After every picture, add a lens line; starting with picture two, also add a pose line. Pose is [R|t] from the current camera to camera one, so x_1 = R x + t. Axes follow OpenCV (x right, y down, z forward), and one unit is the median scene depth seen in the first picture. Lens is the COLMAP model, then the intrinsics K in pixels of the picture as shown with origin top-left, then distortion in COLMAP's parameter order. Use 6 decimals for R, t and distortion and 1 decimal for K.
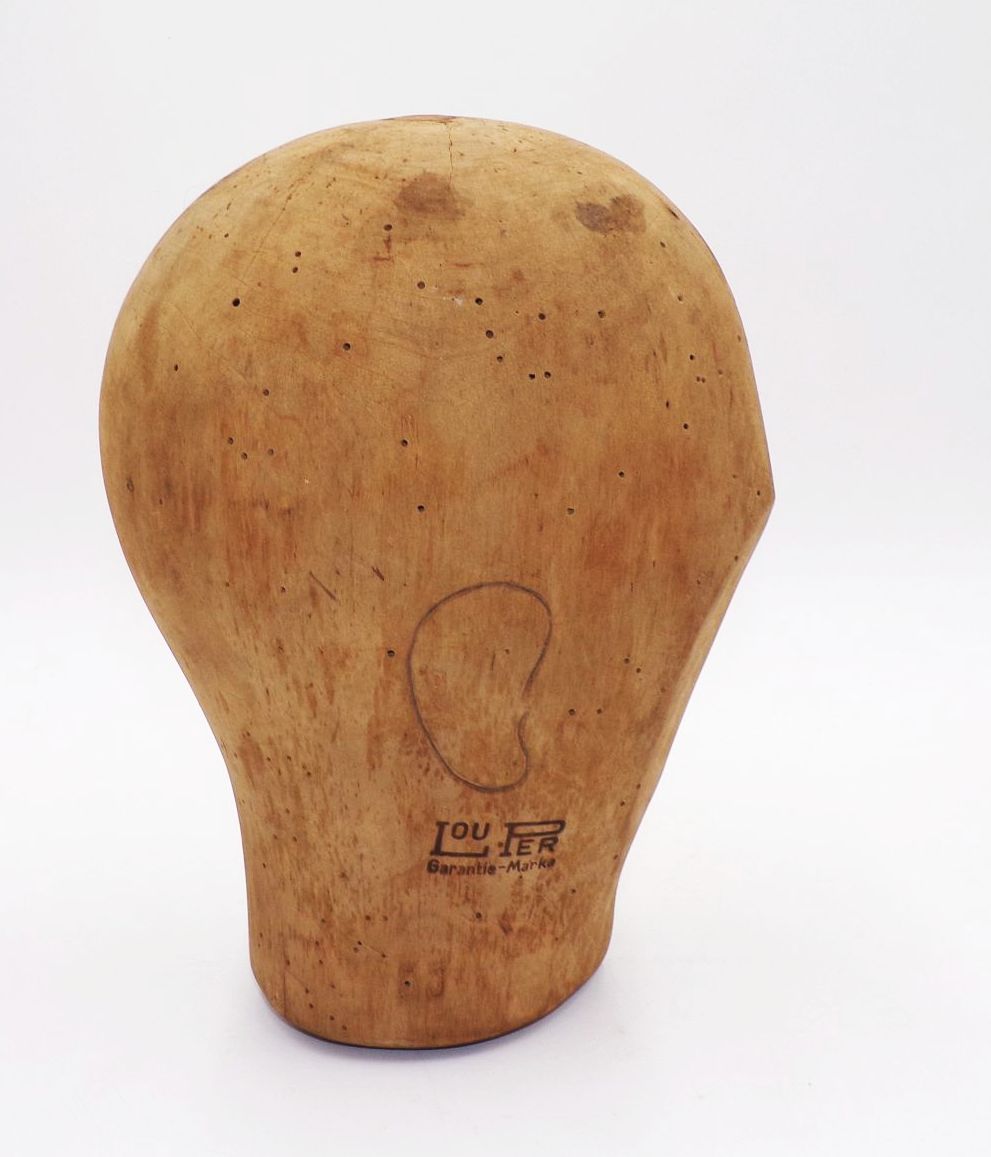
lens RADIAL K [[968.7, 0, 493.4], [0, 968.7, 578.1], [0, 0, 1]] dist [-0.000797, 0.001939]
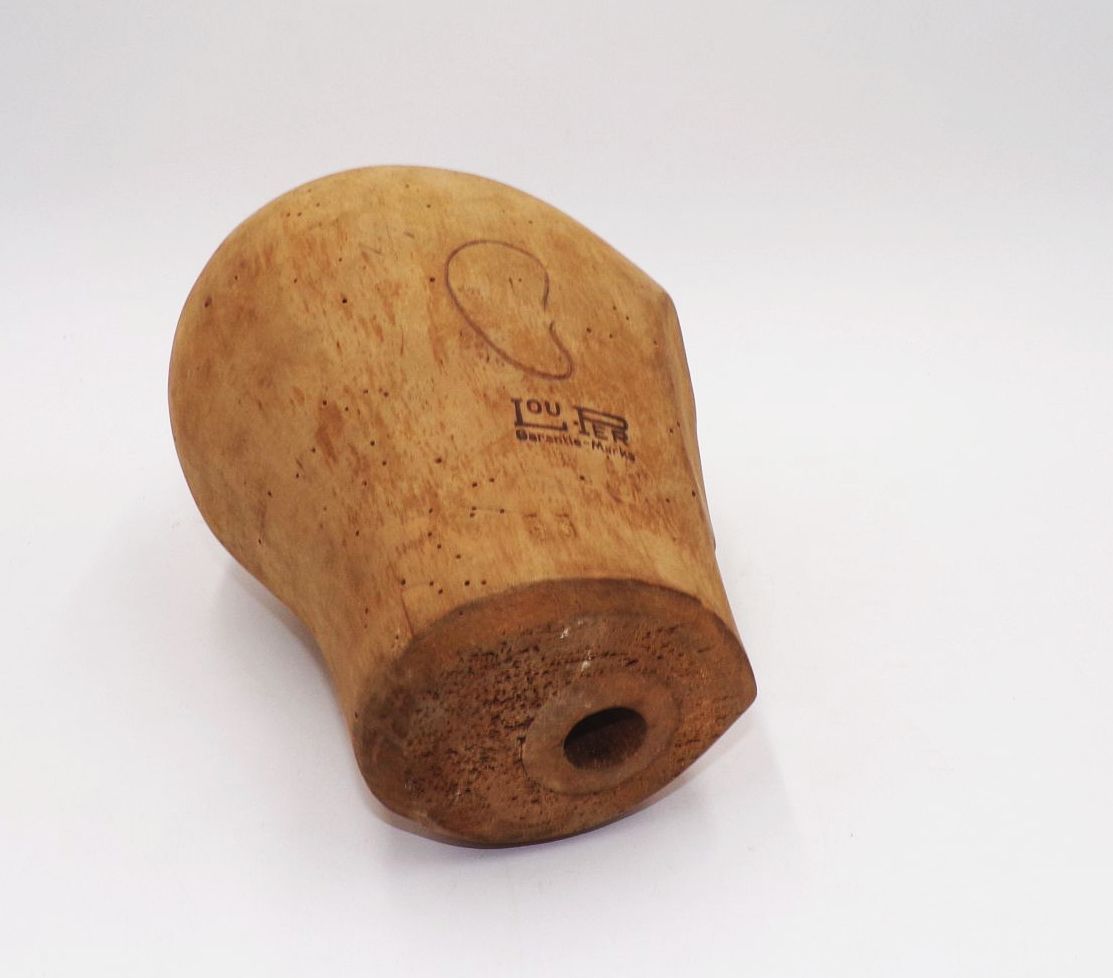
lens RADIAL K [[871.3, 0, 558.1], [0, 871.3, 488.9], [0, 0, 1]] dist [-0.001401, 0.001775]
pose [[0.939724, -0.220286, 0.261520, -0.292978], [0.341414, 0.562305, -0.753160, 1.085733], [0.018856, 0.797049, 0.603620, 0.499553]]
